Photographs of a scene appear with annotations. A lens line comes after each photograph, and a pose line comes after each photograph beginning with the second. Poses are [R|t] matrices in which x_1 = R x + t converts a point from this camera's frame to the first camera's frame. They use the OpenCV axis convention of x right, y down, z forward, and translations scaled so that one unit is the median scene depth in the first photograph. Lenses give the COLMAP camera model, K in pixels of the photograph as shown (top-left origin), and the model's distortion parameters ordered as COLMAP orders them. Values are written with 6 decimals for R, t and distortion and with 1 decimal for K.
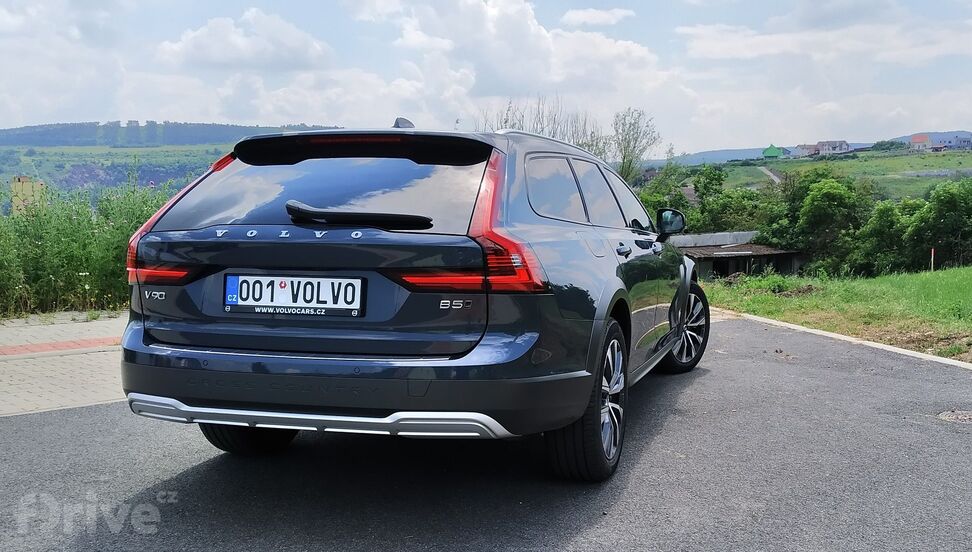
lens RADIAL K [[903.1, 0, 527.9], [0, 903.1, 277.9], [0, 0, 1]] dist [0.092166, -0.212202]
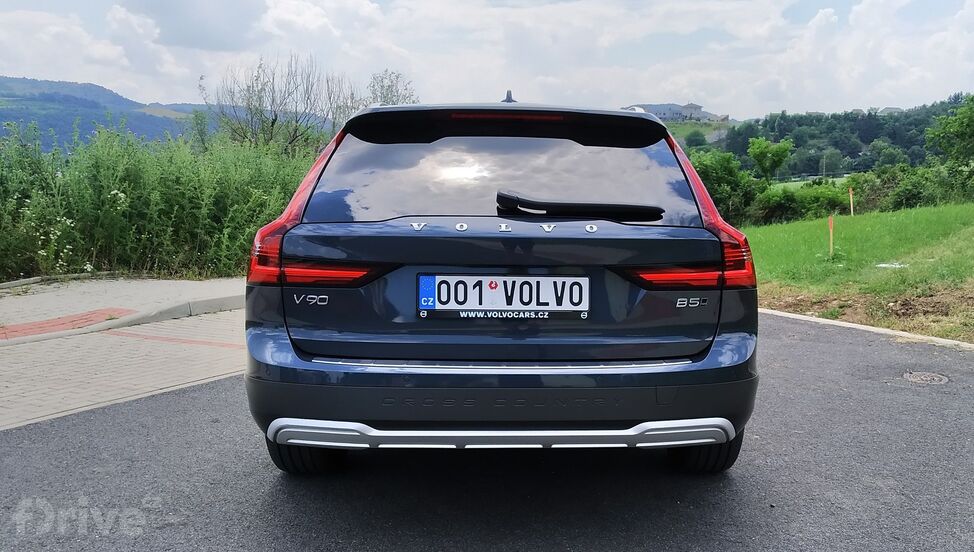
lens RADIAL K [[905.0, 0, 529.0], [0, 905.0, 277.9], [0, 0, 1]] dist [0.092166, -0.212202]
pose [[0.954852, -0.025660, 0.295972, -0.487811], [0.013769, 0.999015, 0.042190, -0.035321], [-0.296763, -0.036210, 0.954264, 0.153583]]
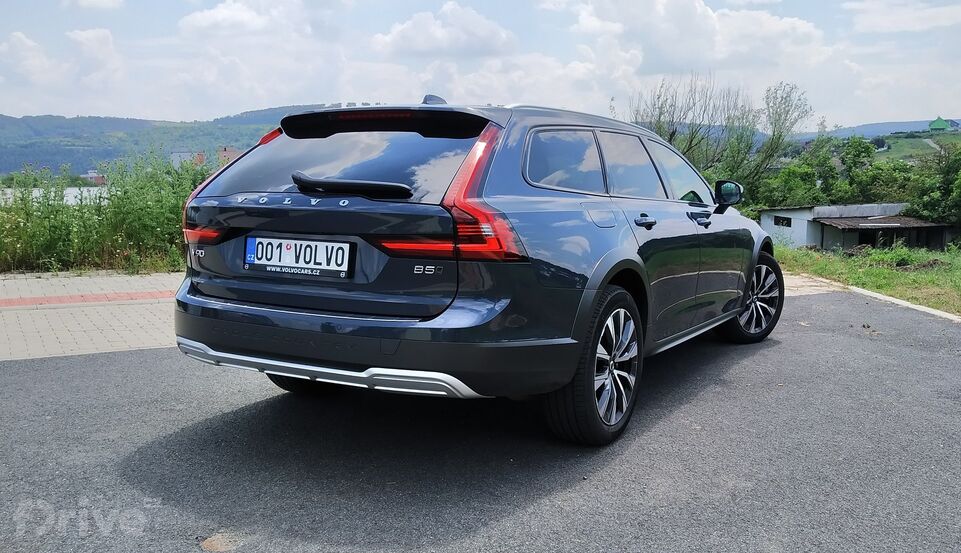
lens RADIAL K [[819.7, 0, 482.7], [0, 819.7, 251.8], [0, 0, 1]] dist [0.054058, -0.119495]
pose [[0.970163, 0.028380, -0.240788, 0.200432], [-0.025322, 0.999555, 0.015784, -0.008118], [0.241128, -0.009215, 0.970449, 0.078905]]
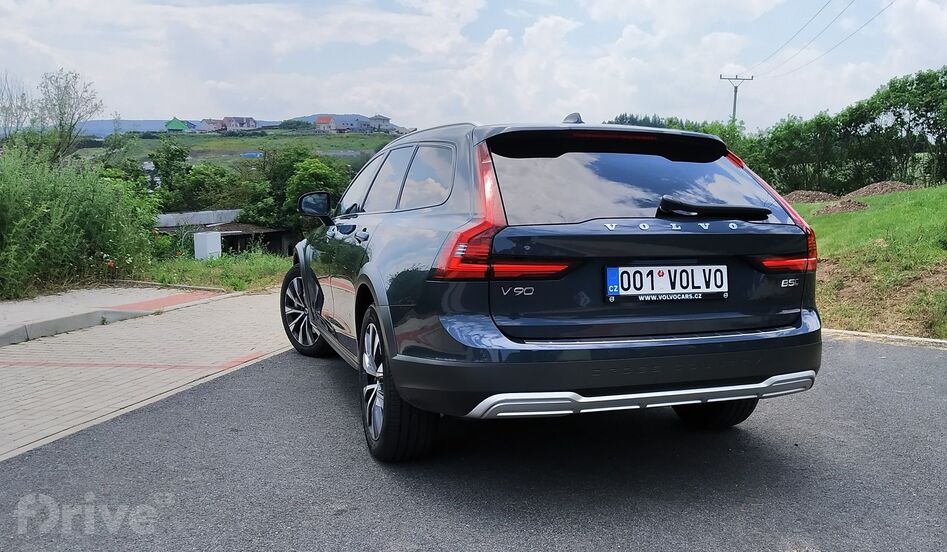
lens RADIAL K [[924.3, 0, 533.5], [0, 924.3, 277.8], [0, 0, 1]] dist [0.013131, -0.023864]
pose [[0.795124, -0.049611, 0.604415, -1.039463], [0.035153, 0.998743, 0.035733, -0.031667], [-0.605428, -0.007165, 0.795868, 0.213161]]
